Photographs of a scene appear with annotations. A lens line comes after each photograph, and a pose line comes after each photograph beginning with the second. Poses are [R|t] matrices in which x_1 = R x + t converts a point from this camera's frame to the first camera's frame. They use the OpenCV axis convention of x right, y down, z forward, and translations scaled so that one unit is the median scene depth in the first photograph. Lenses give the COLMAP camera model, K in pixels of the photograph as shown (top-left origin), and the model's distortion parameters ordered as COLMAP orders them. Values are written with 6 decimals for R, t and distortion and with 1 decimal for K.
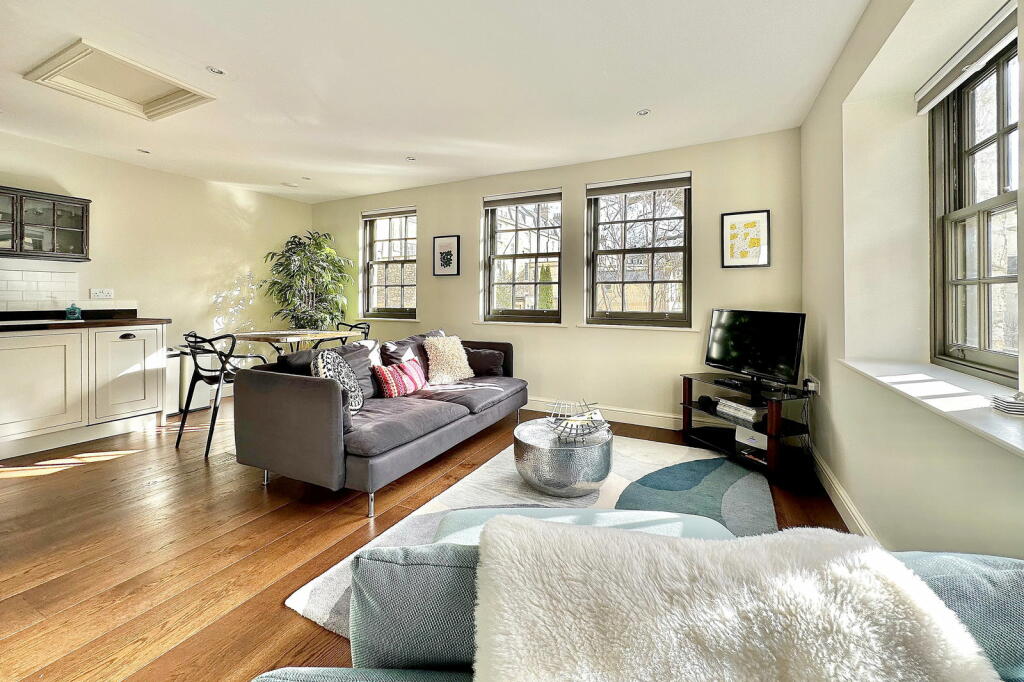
lens RADIAL K [[411.4, 0, 510.7], [0, 411.4, 298.5], [0, 0, 1]] dist [0.000181, 0.000015]
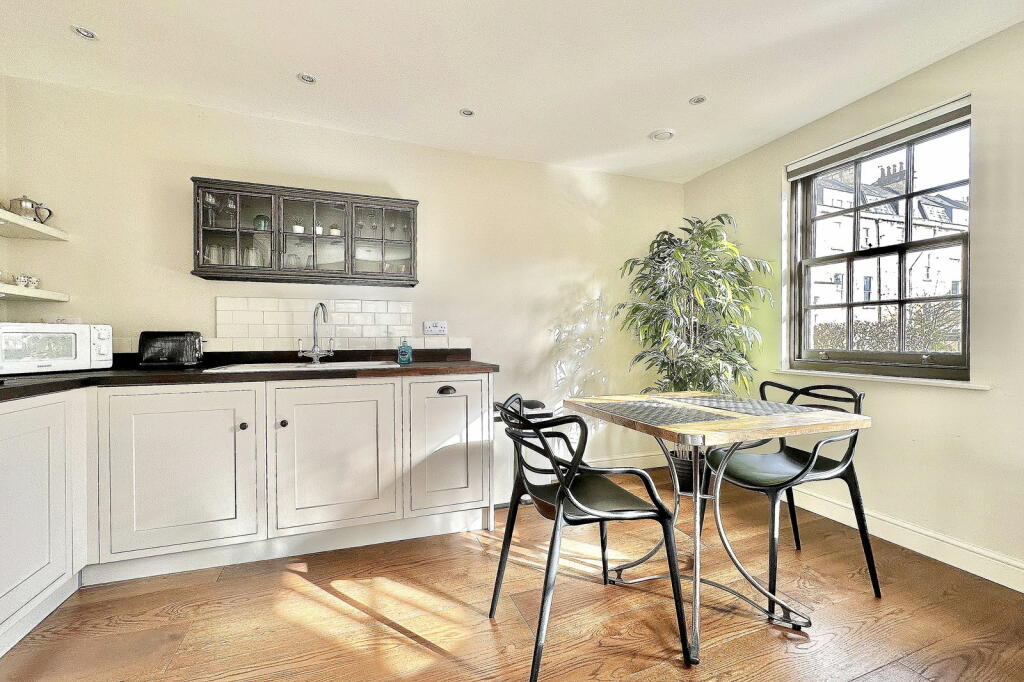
lens RADIAL K [[415.8, 0, 512.0], [0, 415.8, 341.0], [0, 0, 1]] dist [-0.000178, -0.000113]
pose [[0.731278, 0.001232, -0.682079, -0.275980], [0.005576, 0.999954, 0.007784, 0.005394], [0.682057, -0.009496, 0.731237, 0.403971]]
